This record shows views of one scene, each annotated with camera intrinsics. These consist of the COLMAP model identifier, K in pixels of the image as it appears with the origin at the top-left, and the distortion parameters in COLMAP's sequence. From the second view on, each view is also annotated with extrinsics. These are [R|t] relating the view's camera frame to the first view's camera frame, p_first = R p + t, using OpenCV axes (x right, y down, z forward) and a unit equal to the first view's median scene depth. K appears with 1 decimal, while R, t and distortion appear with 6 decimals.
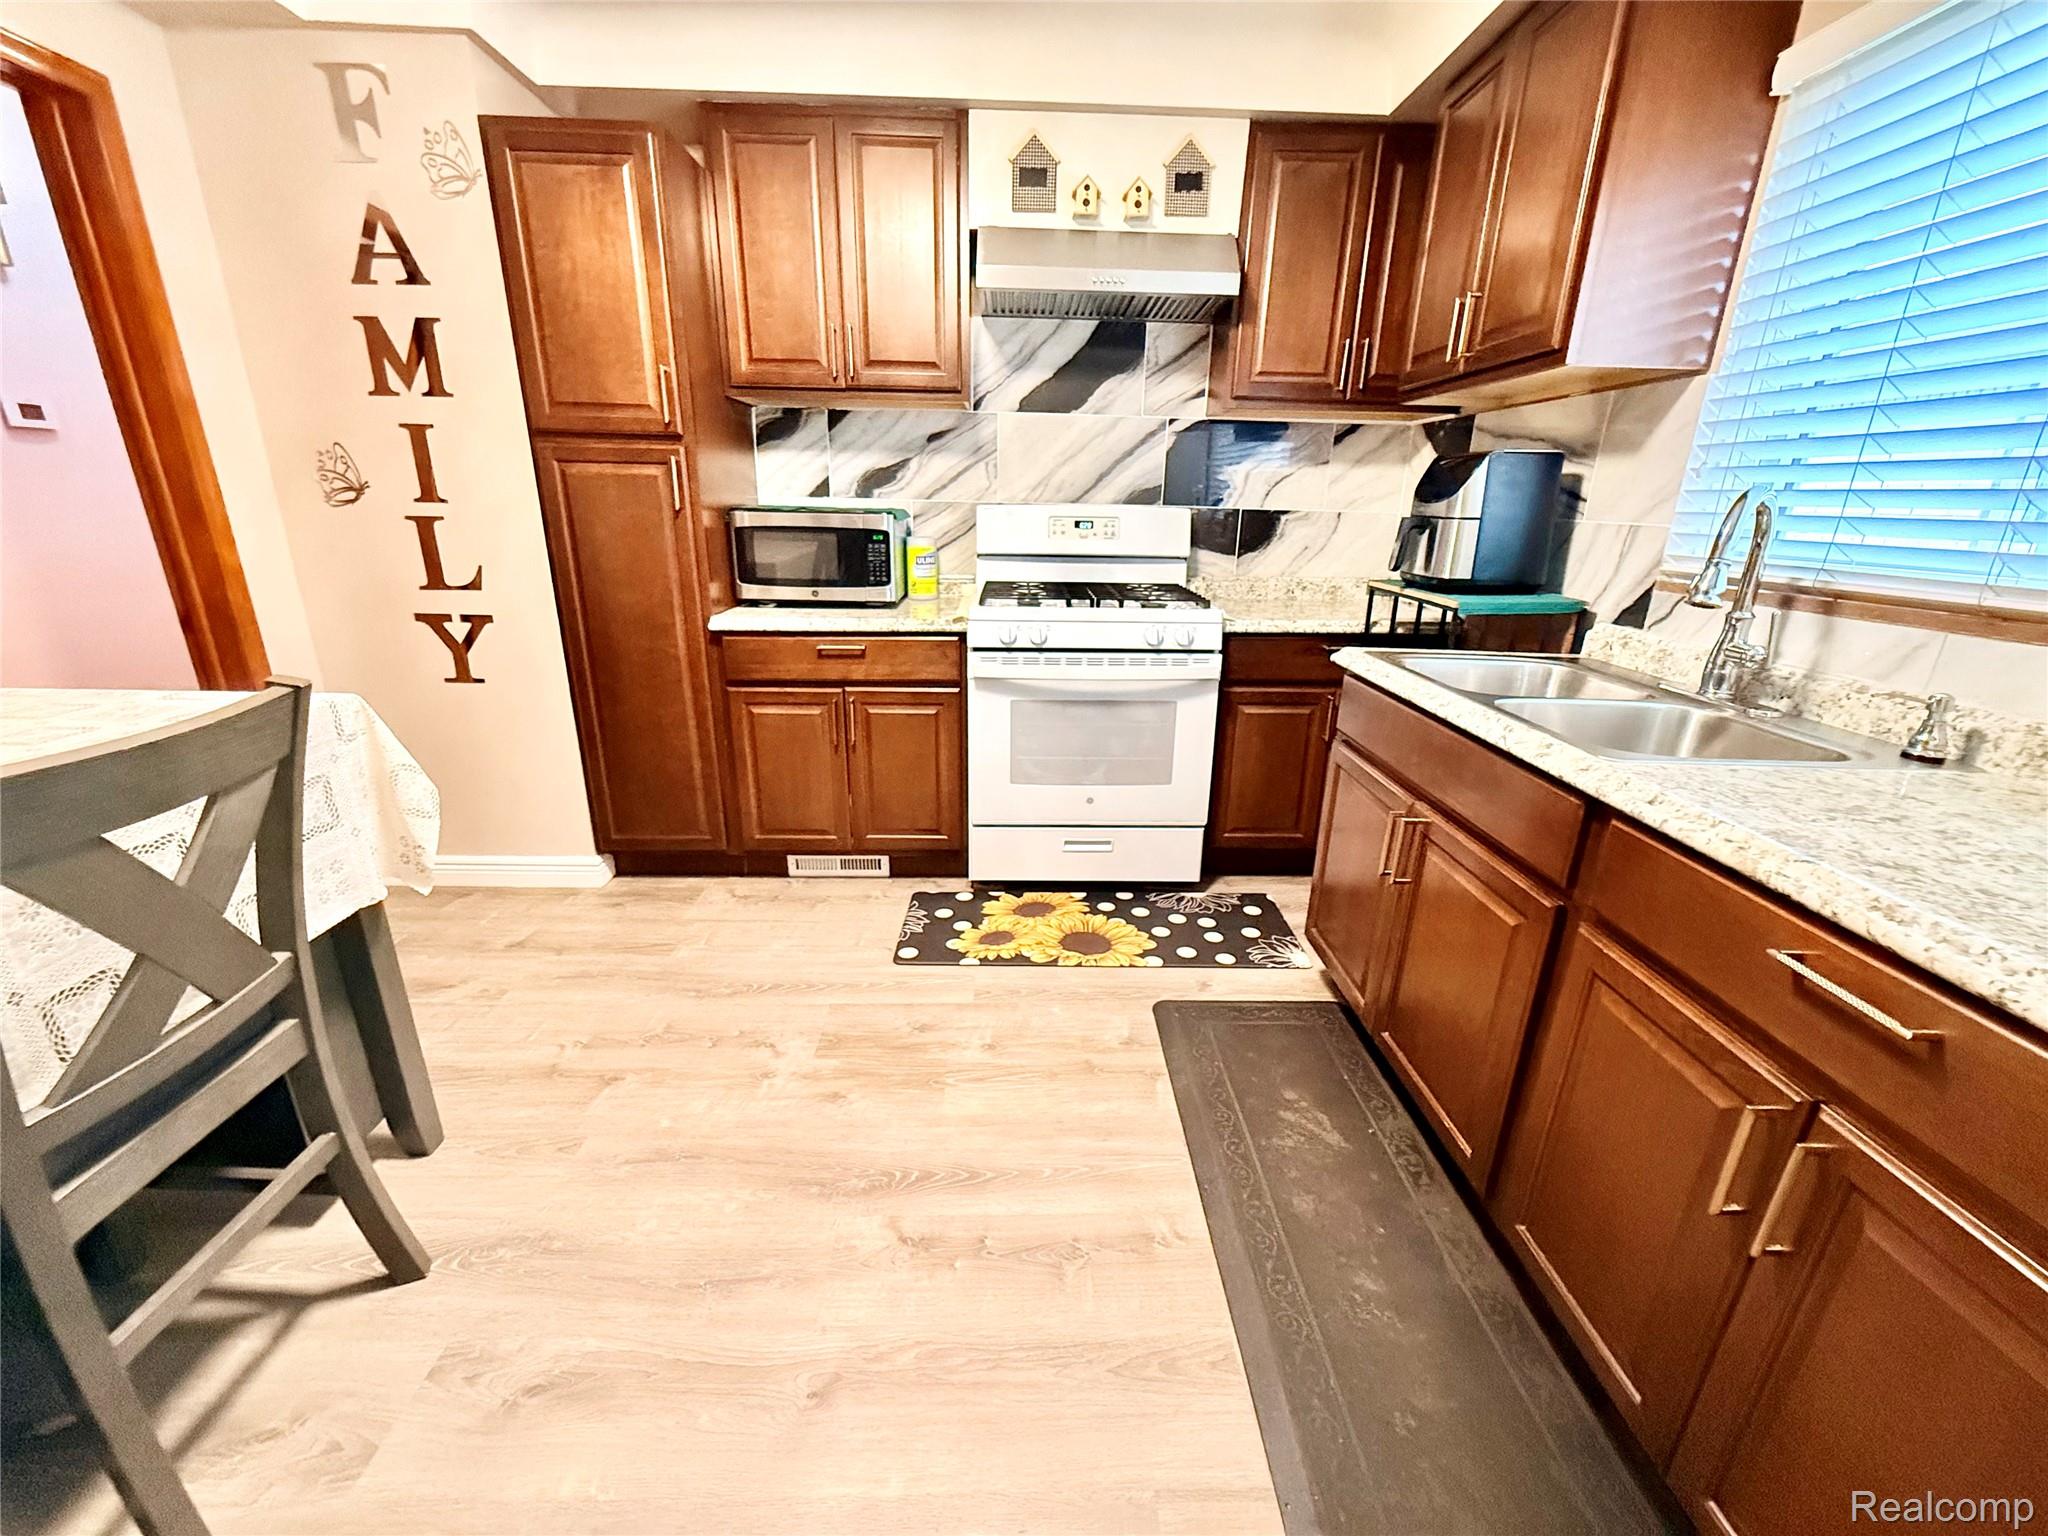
lens RADIAL K [[817.6, 0, 1030.3], [0, 817.6, 770.1], [0, 0, 1]] dist [0.002717, -0.000015]
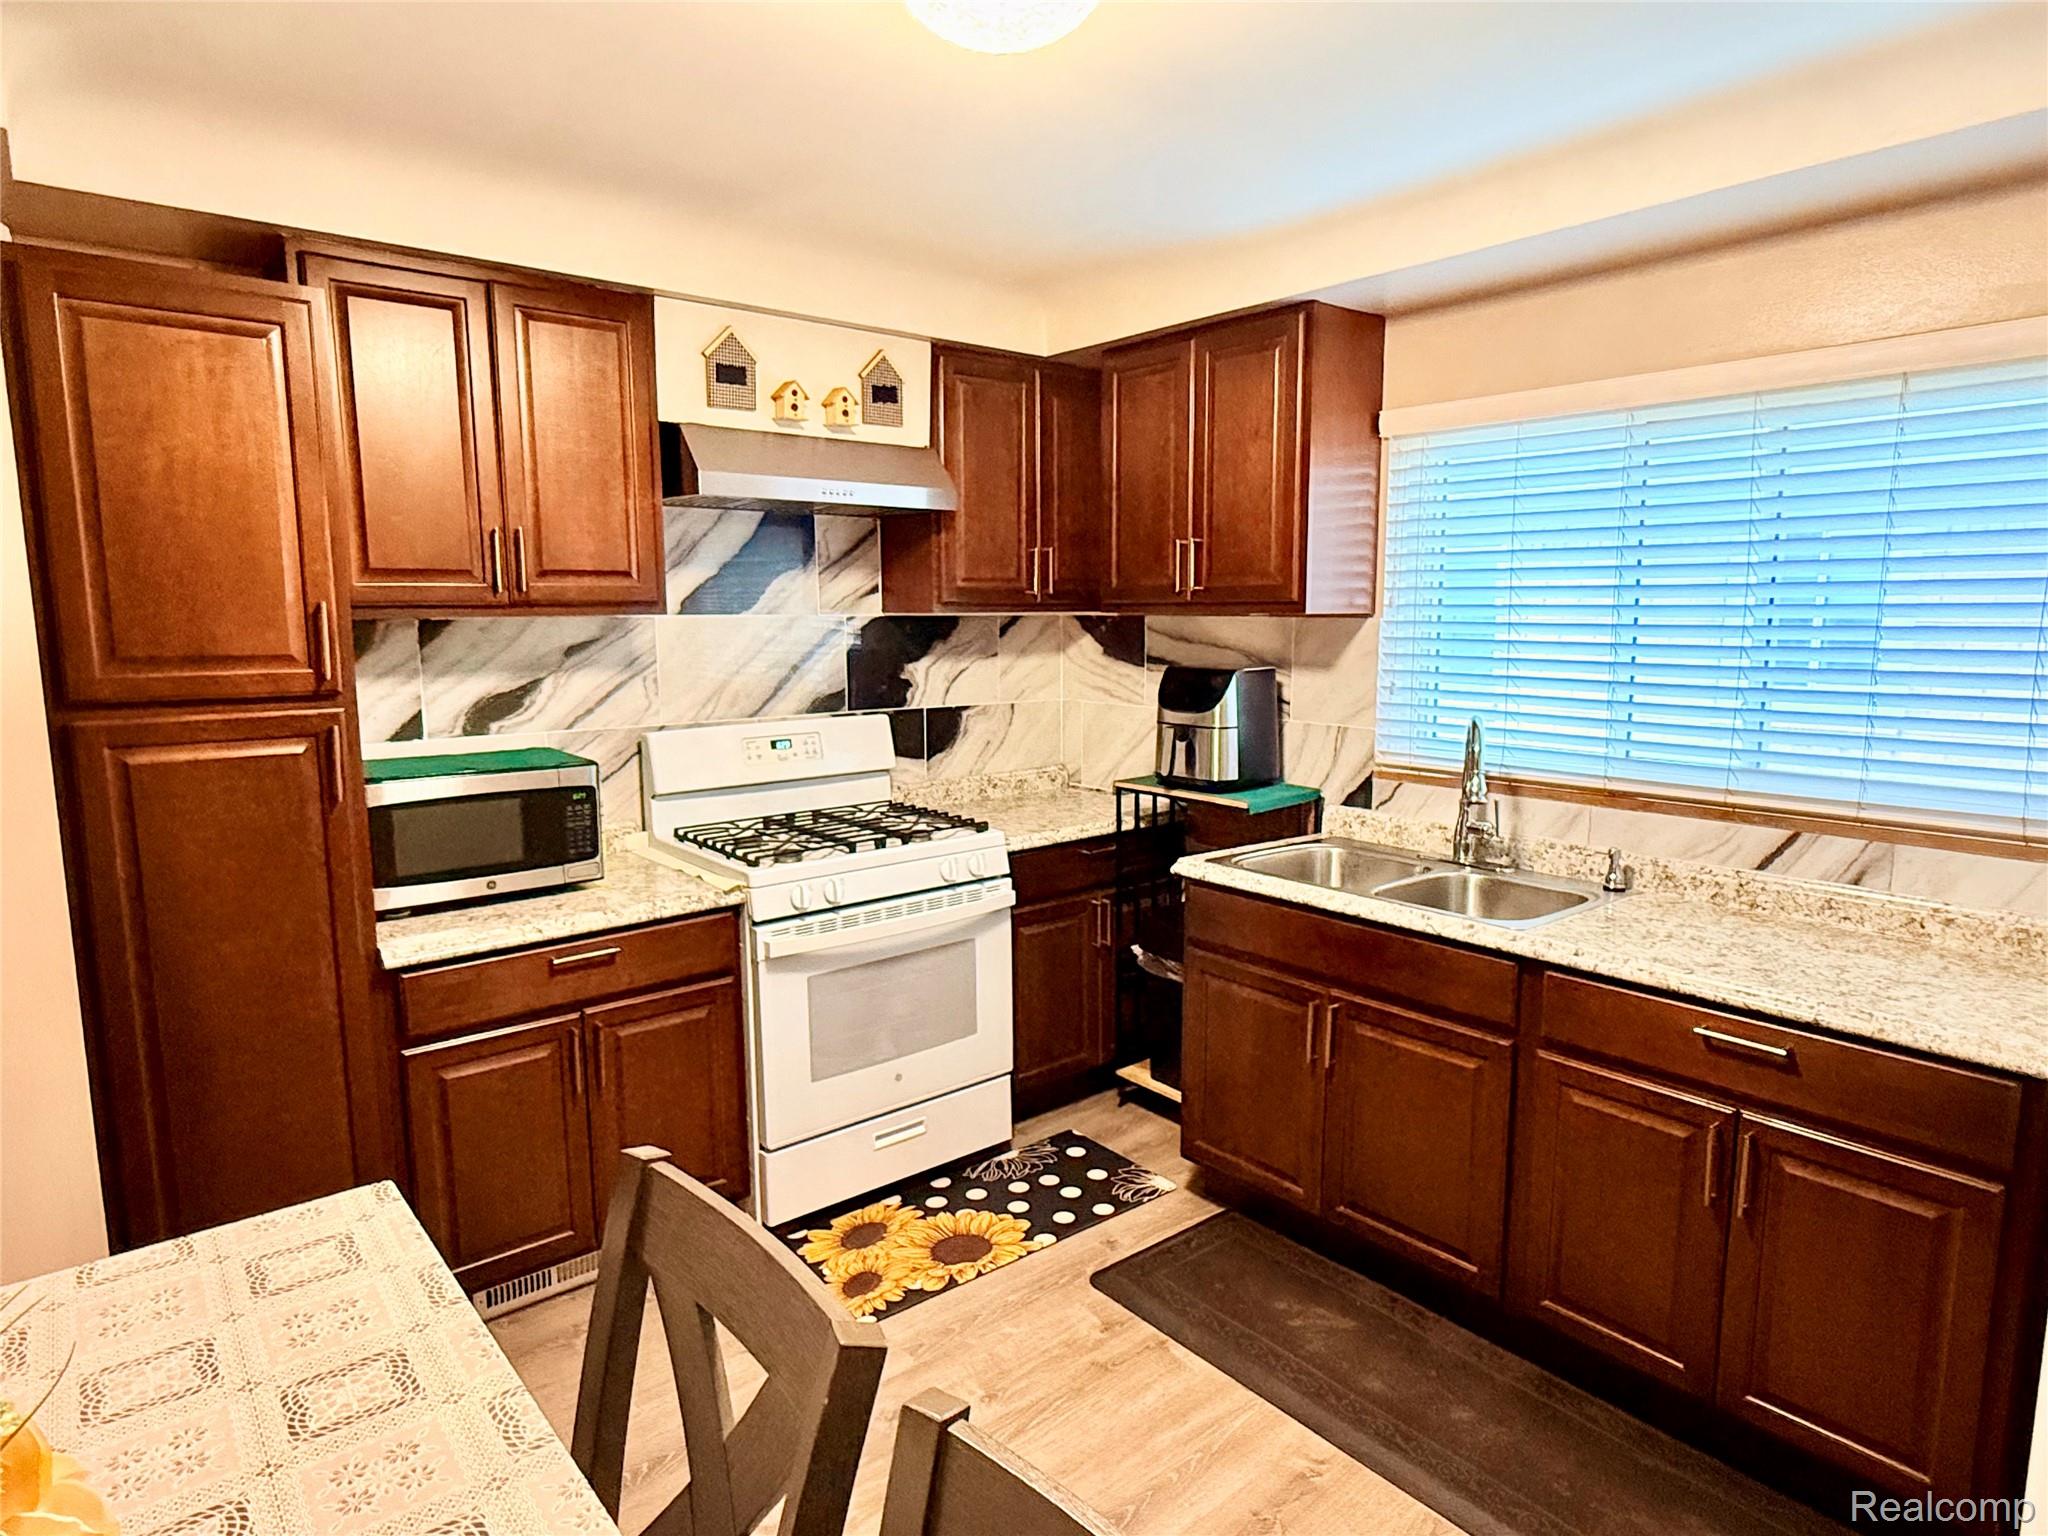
lens RADIAL K [[1189.6, 0, 1031.4], [0, 1189.6, 774.0], [0, 0, 1]] dist [0.000771, 0.000890]
pose [[0.783853, -0.110402, 0.611053, -0.549902], [0.215419, 0.971300, -0.100848, -0.115625], [-0.582382, 0.210682, 0.785140, -0.082618]]
